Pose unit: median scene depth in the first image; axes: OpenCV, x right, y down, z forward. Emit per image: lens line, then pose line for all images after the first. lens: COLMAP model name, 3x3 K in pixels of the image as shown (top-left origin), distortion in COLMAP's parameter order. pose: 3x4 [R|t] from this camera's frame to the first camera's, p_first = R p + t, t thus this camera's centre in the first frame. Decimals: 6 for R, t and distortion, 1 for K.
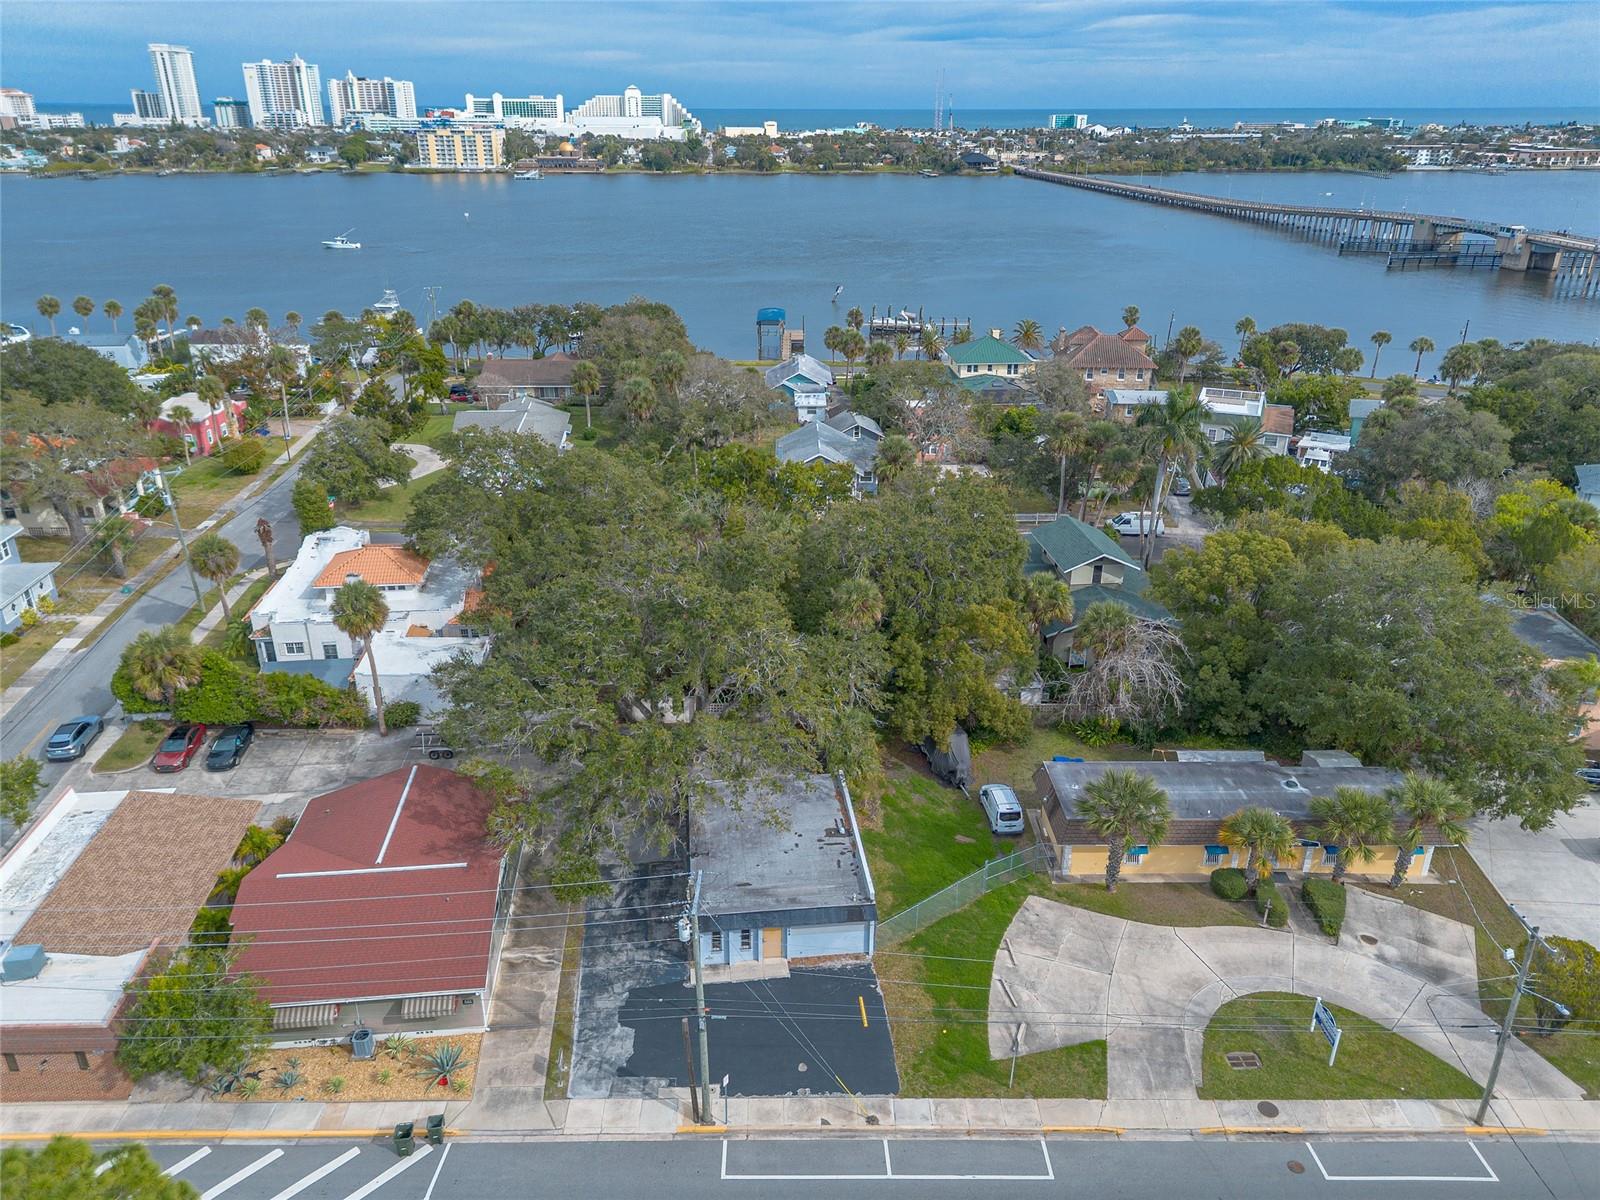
lens RADIAL K [[1130.5, 0, 797.4], [0, 1130.5, 603.1], [0, 0, 1]] dist [0.063094, -0.056518]
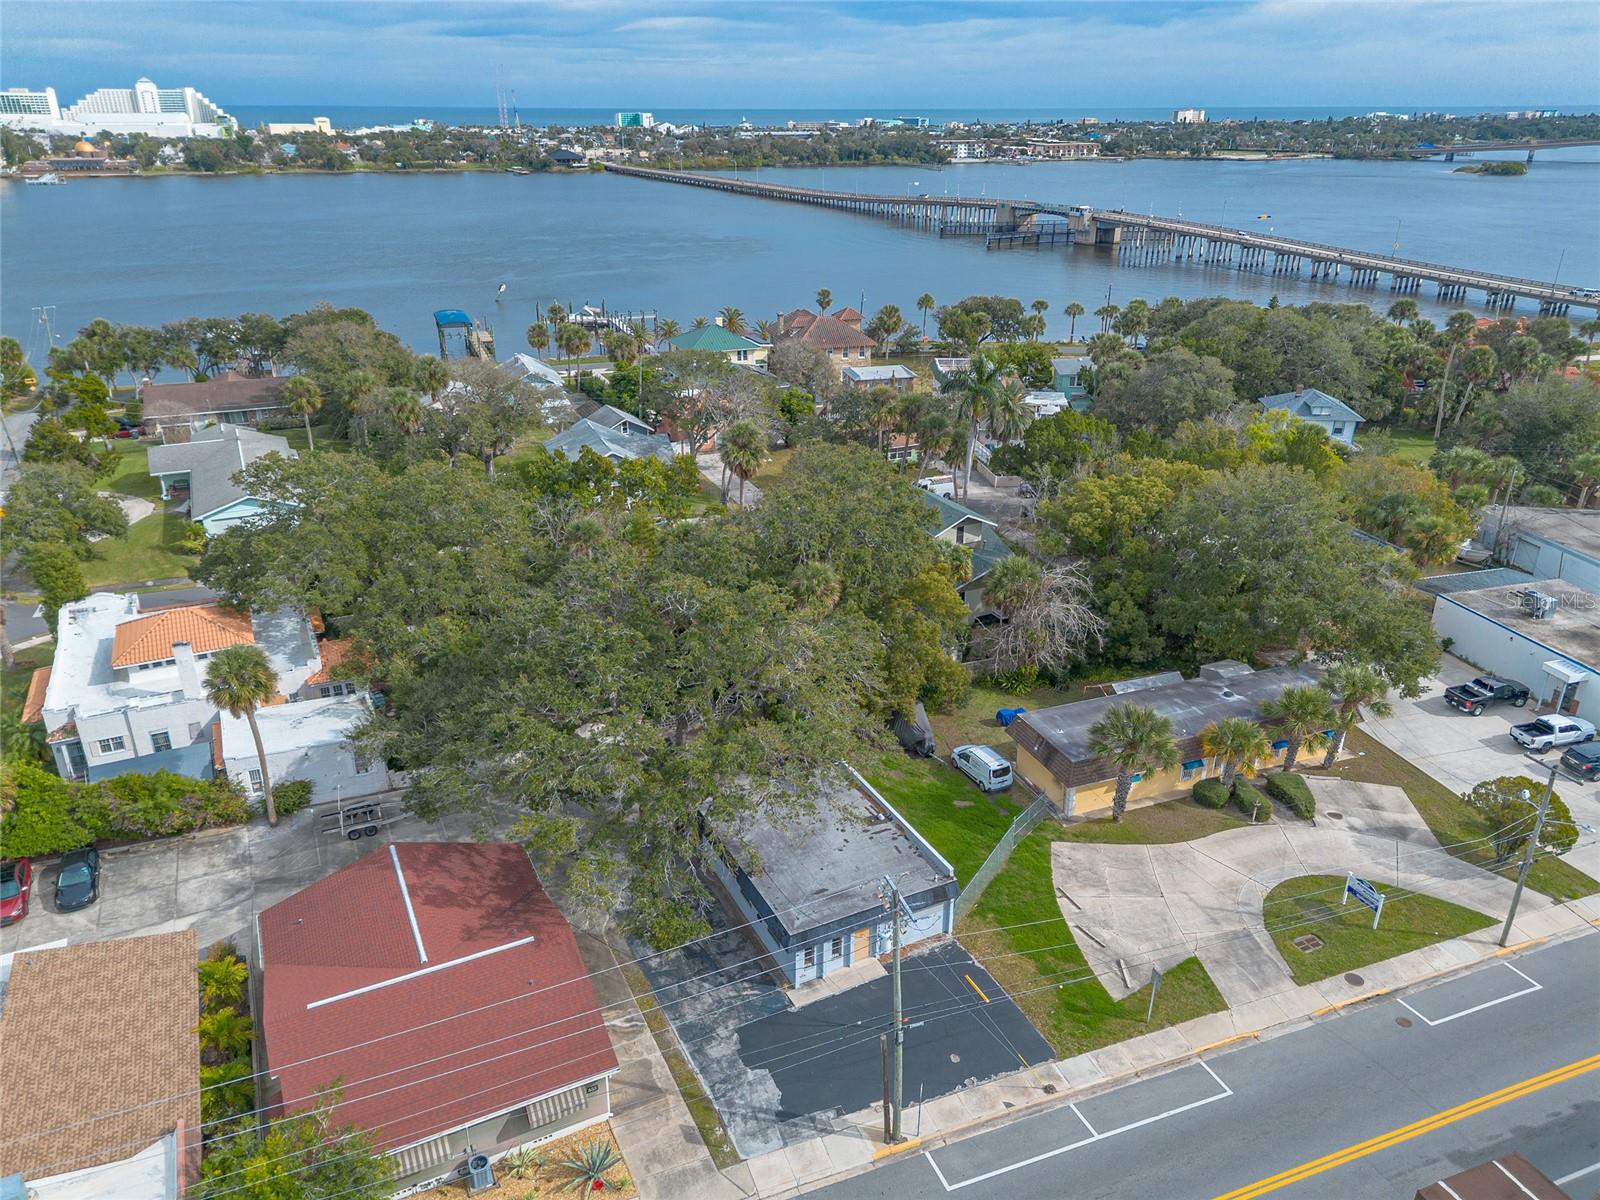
lens RADIAL K [[1130.5, 0, 797.4], [0, 1130.5, 603.1], [0, 0, 1]] dist [0.063094, -0.056518]
pose [[0.936390, -0.141911, 0.320991, -0.232316], [0.141746, 0.989612, 0.024012, -0.010476], [-0.321064, 0.023015, 0.946778, 0.072943]]
